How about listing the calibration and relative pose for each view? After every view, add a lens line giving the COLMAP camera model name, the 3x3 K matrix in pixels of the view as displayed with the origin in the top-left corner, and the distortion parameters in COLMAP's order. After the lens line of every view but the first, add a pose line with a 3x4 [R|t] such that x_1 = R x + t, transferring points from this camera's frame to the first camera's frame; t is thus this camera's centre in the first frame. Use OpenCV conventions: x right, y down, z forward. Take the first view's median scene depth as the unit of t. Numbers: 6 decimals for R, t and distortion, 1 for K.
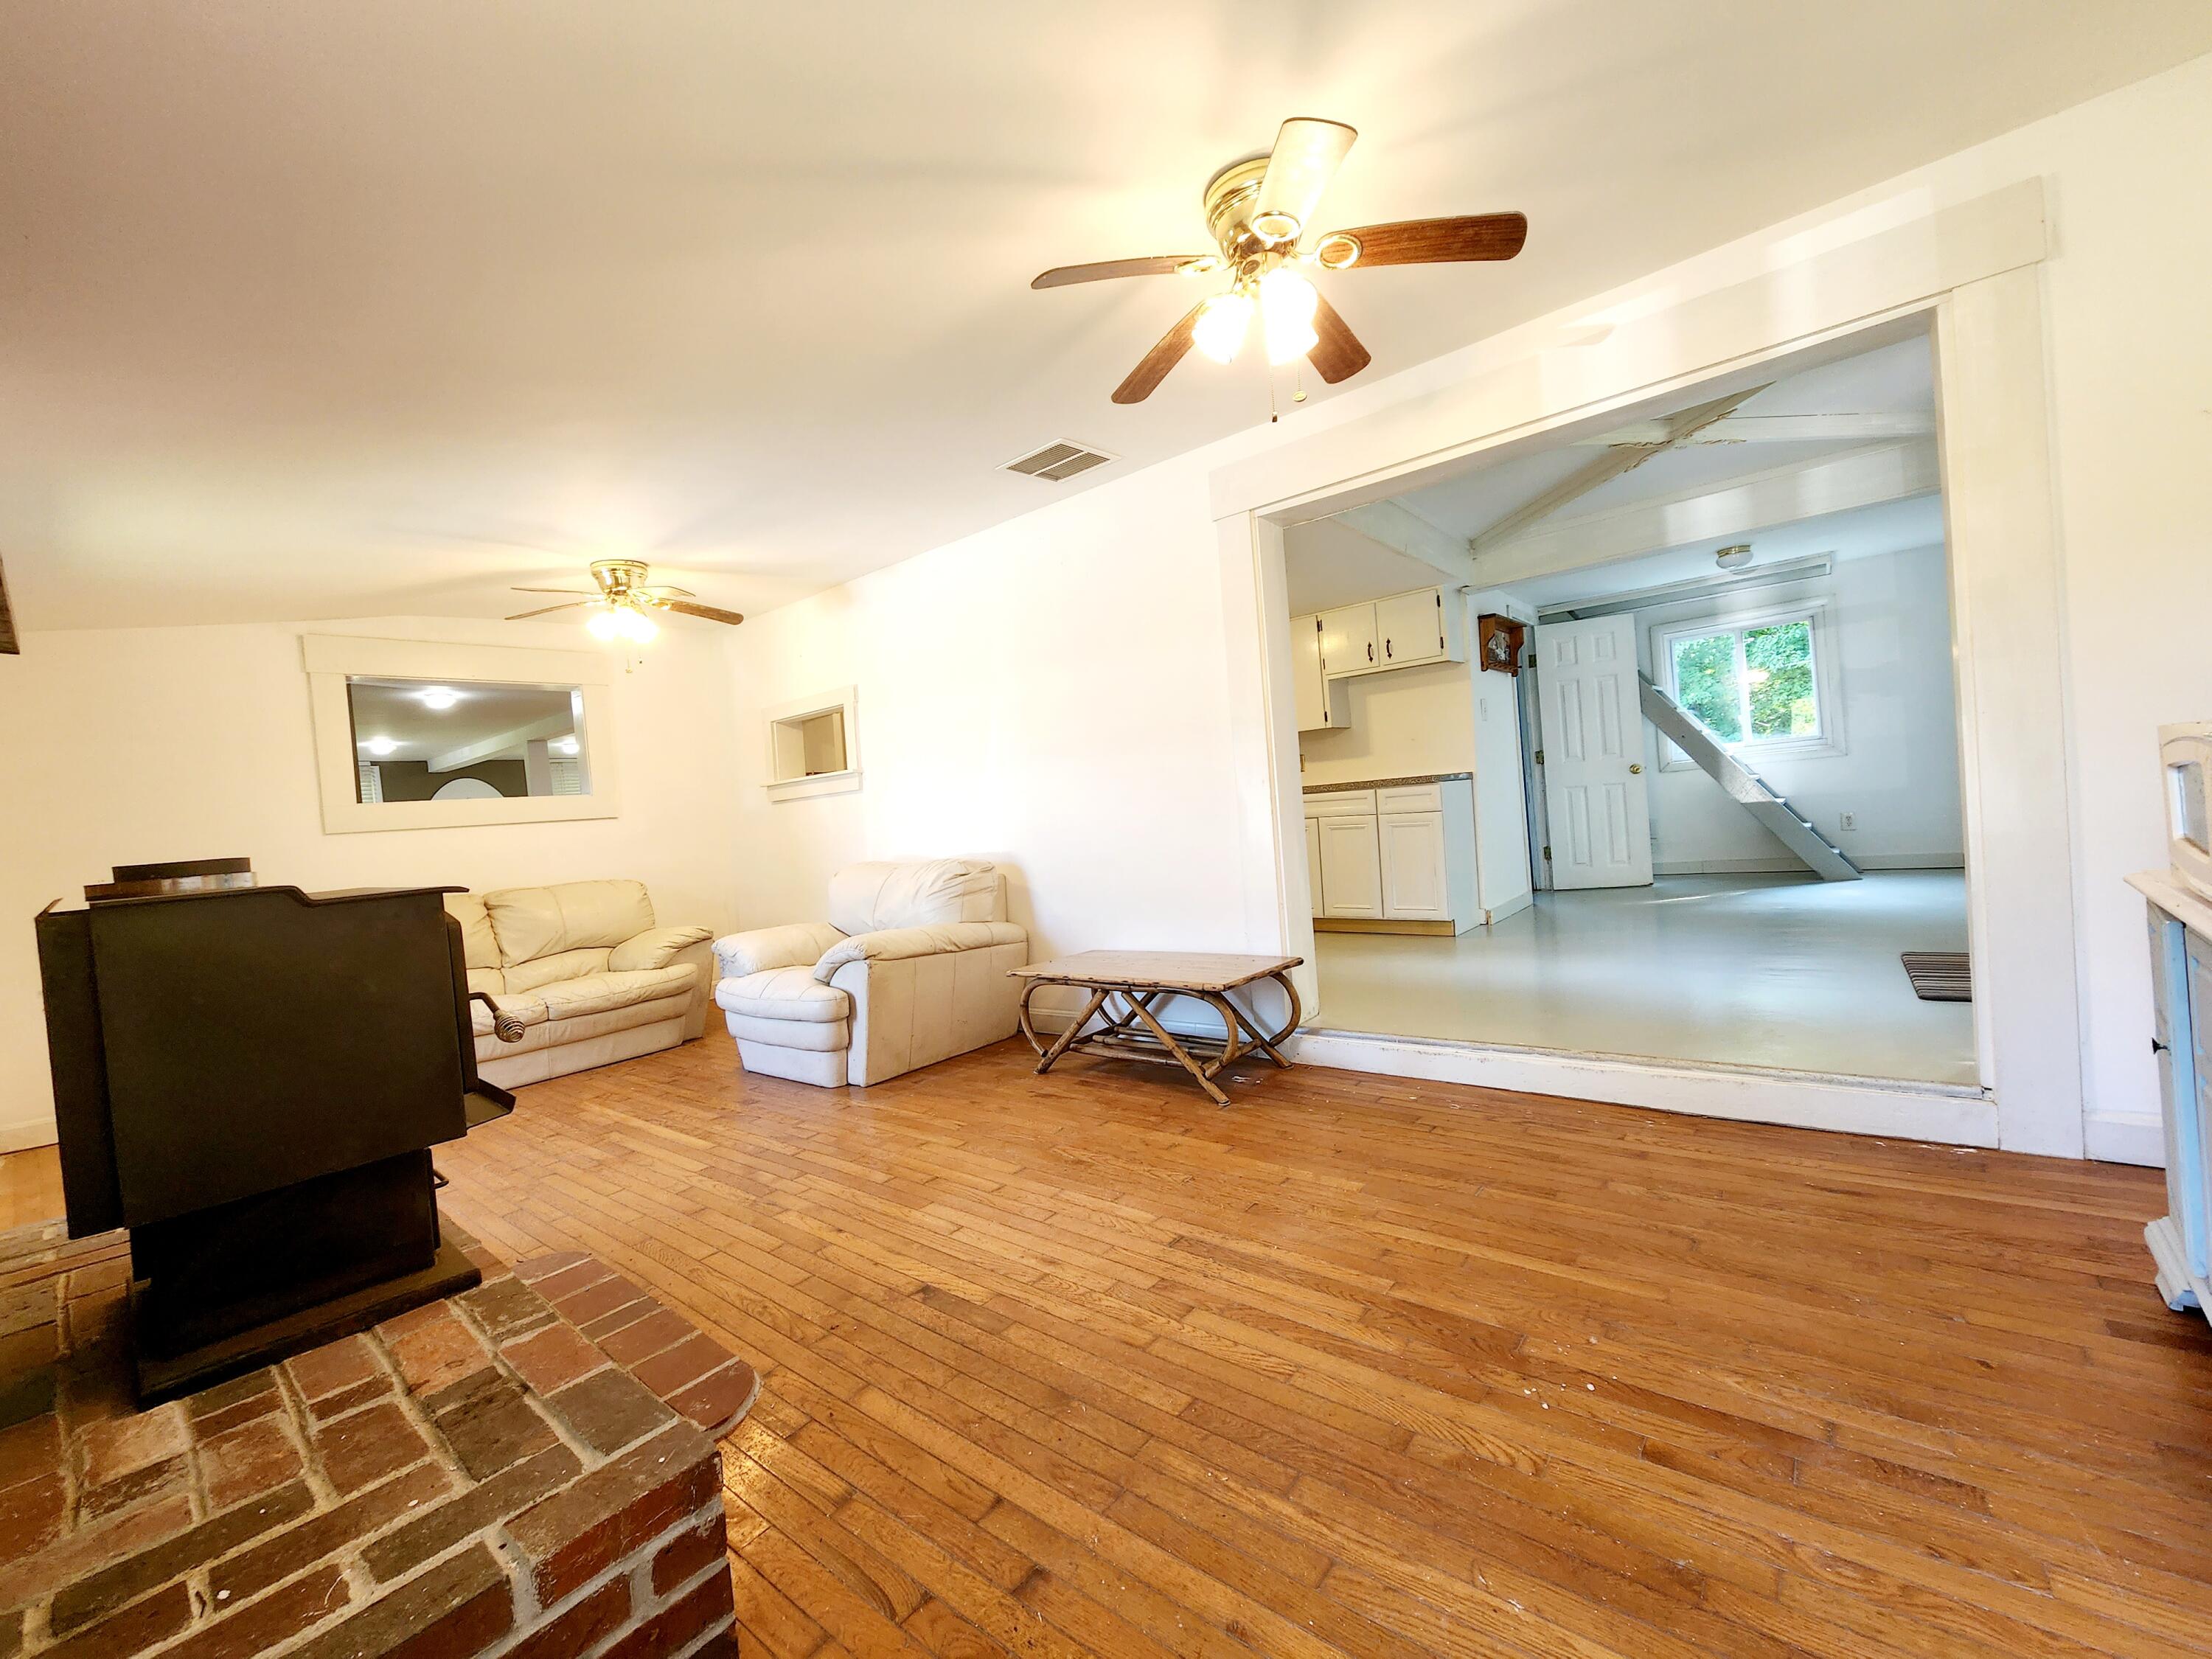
lens RADIAL K [[906.0, 0, 1106.0], [0, 906.0, 829.5], [0, 0, 1]] dist [-0.000328, 0.000256]
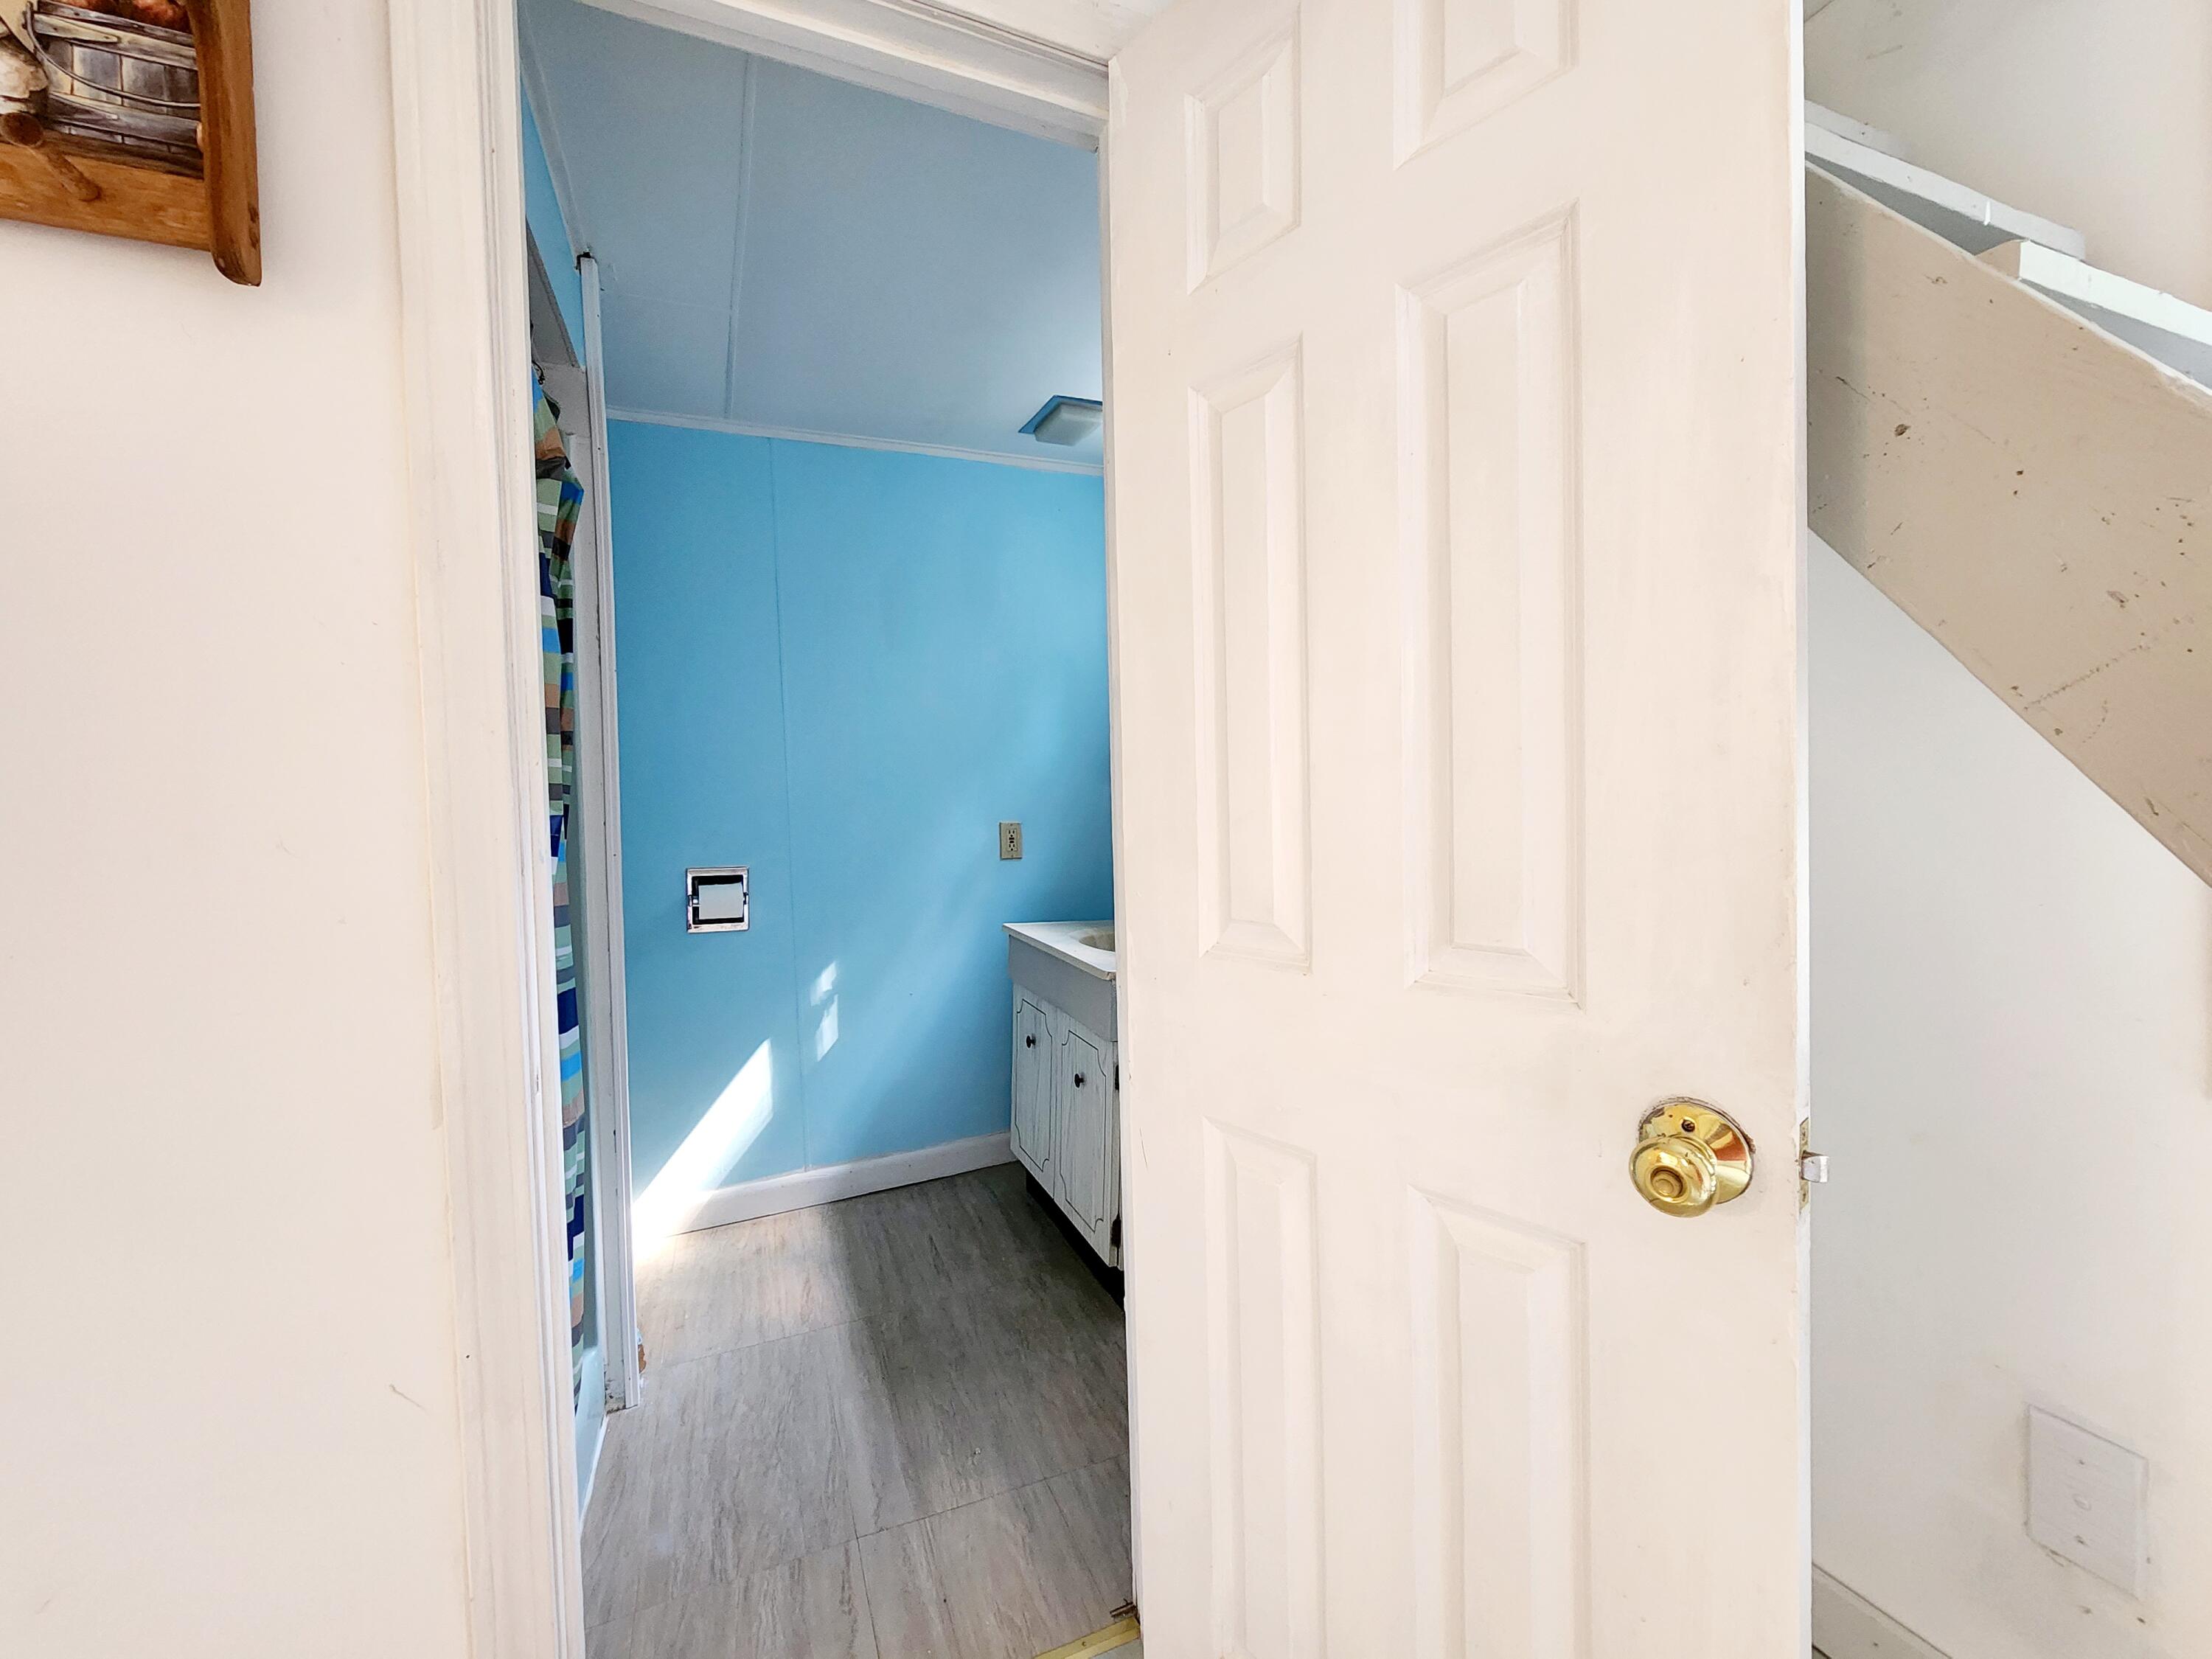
lens RADIAL K [[906.0, 0, 1106.0], [0, 906.0, 829.5], [0, 0, 1]] dist [-0.000328, 0.000256]
pose [[0.887422, 0.070705, -0.455502, 0.773299], [-0.052344, 0.997231, 0.052817, -0.139921], [0.457976, -0.023029, 0.888666, 1.201879]]
